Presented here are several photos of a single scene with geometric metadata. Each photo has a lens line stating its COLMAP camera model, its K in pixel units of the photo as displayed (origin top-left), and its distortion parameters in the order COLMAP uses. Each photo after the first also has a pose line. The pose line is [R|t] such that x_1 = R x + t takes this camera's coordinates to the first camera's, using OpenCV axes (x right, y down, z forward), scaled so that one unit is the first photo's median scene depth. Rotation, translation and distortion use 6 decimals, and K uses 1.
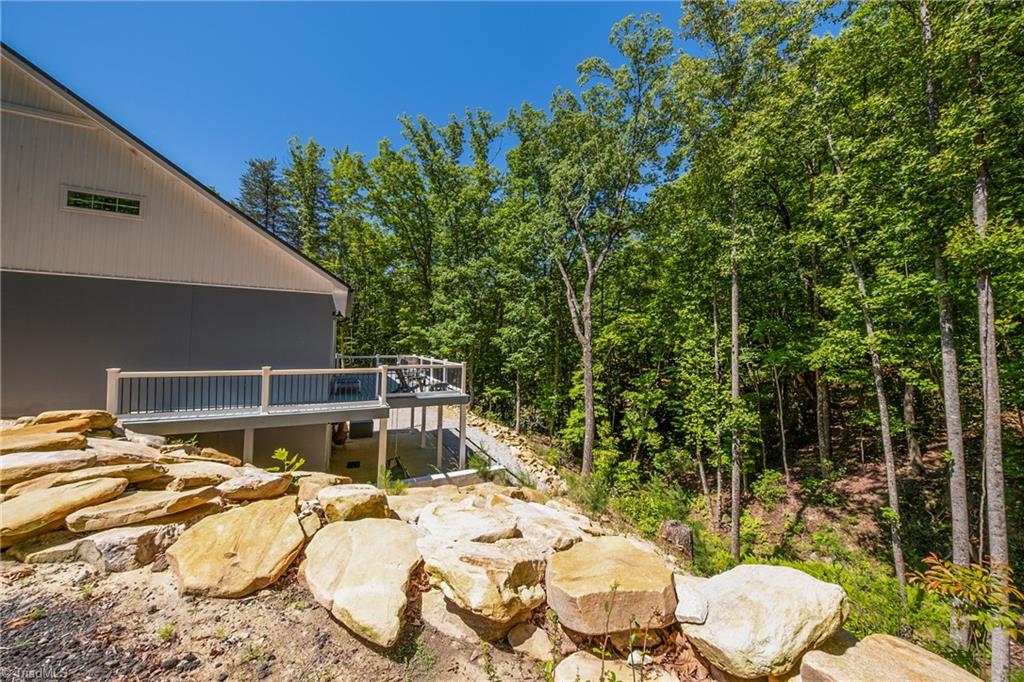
lens RADIAL K [[362.0, 0, 503.8], [0, 362.0, 346.2], [0, 0, 1]] dist [0.024385, -0.017953]
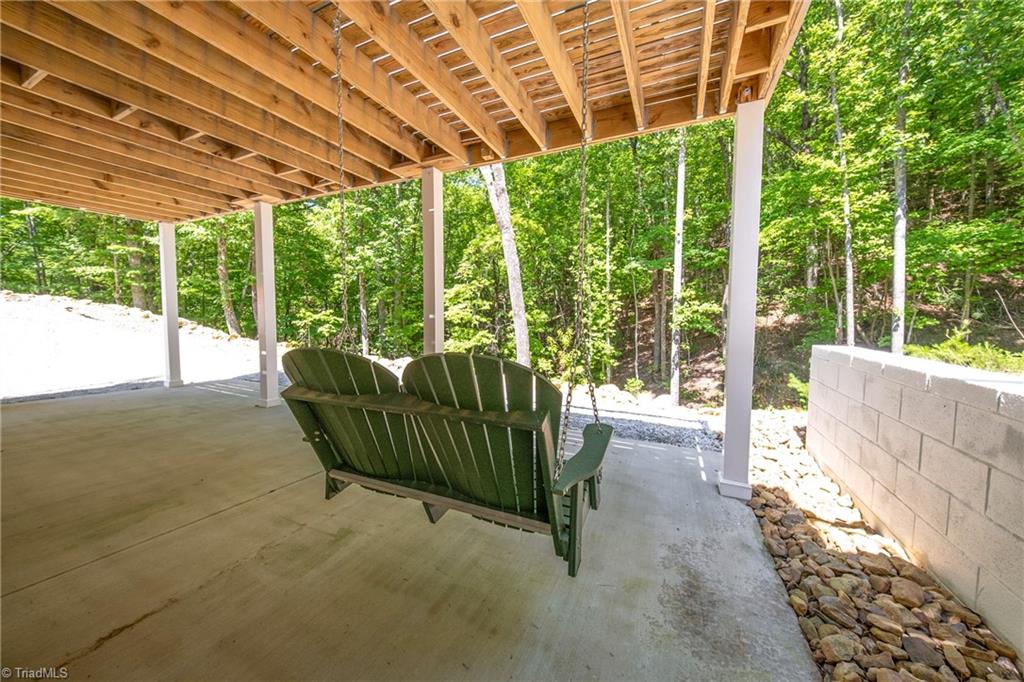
lens RADIAL K [[347.6, 0, 510.0], [0, 347.6, 336.6], [0, 0, 1]] dist [0.021397, -0.010177]
pose [[0.765734, -0.051845, 0.641065, -0.140568], [-0.000009, 0.996745, 0.080621, 0.105311], [-0.643158, -0.061739, 0.763241, 0.376820]]
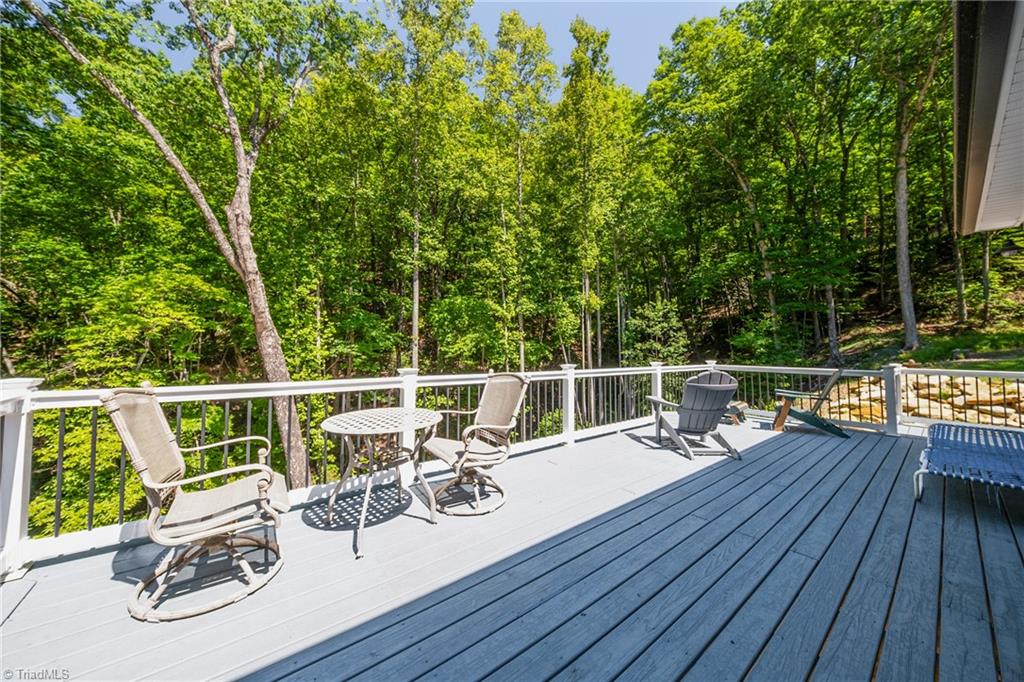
lens RADIAL K [[351.8, 0, 512.0], [0, 351.8, 333.8], [0, 0, 1]] dist [0.018399, -0.011039]
pose [[-0.245080, 0.022527, 0.969241, -0.243532], [-0.023491, 0.999299, -0.029166, 0.003199], [-0.969218, -0.029916, -0.244378, 0.605389]]
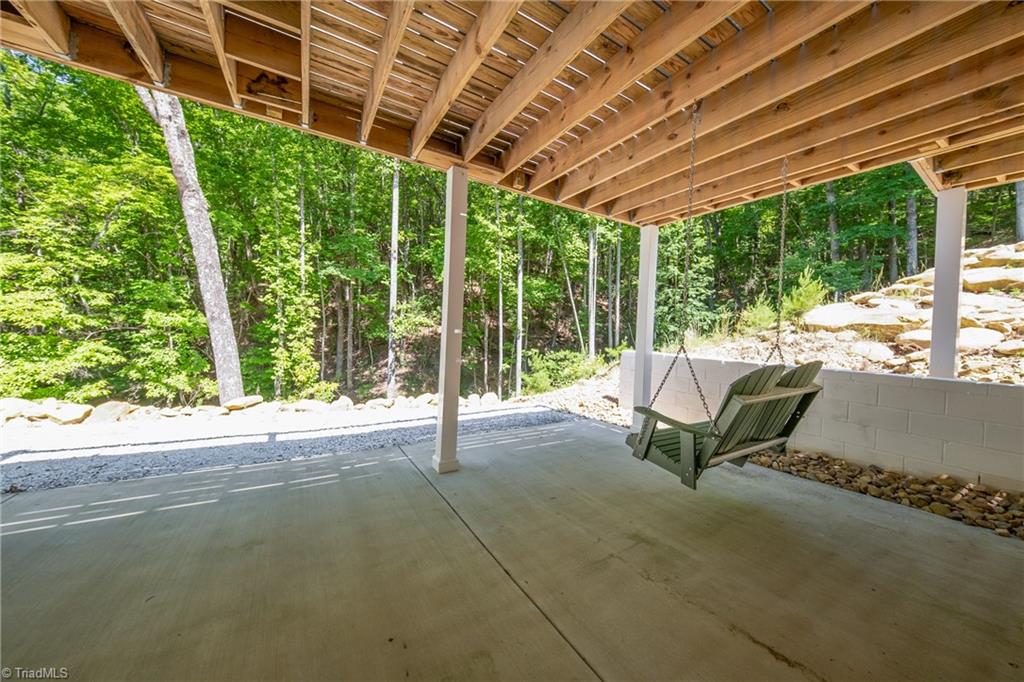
lens RADIAL K [[351.8, 0, 512.0], [0, 351.8, 333.8], [0, 0, 1]] dist [0.018399, -0.011039]
pose [[-0.117266, -0.029265, 0.992669, -0.197767], [-0.052812, 0.998335, 0.023194, 0.105612], [-0.991695, -0.049705, -0.118616, 0.493495]]
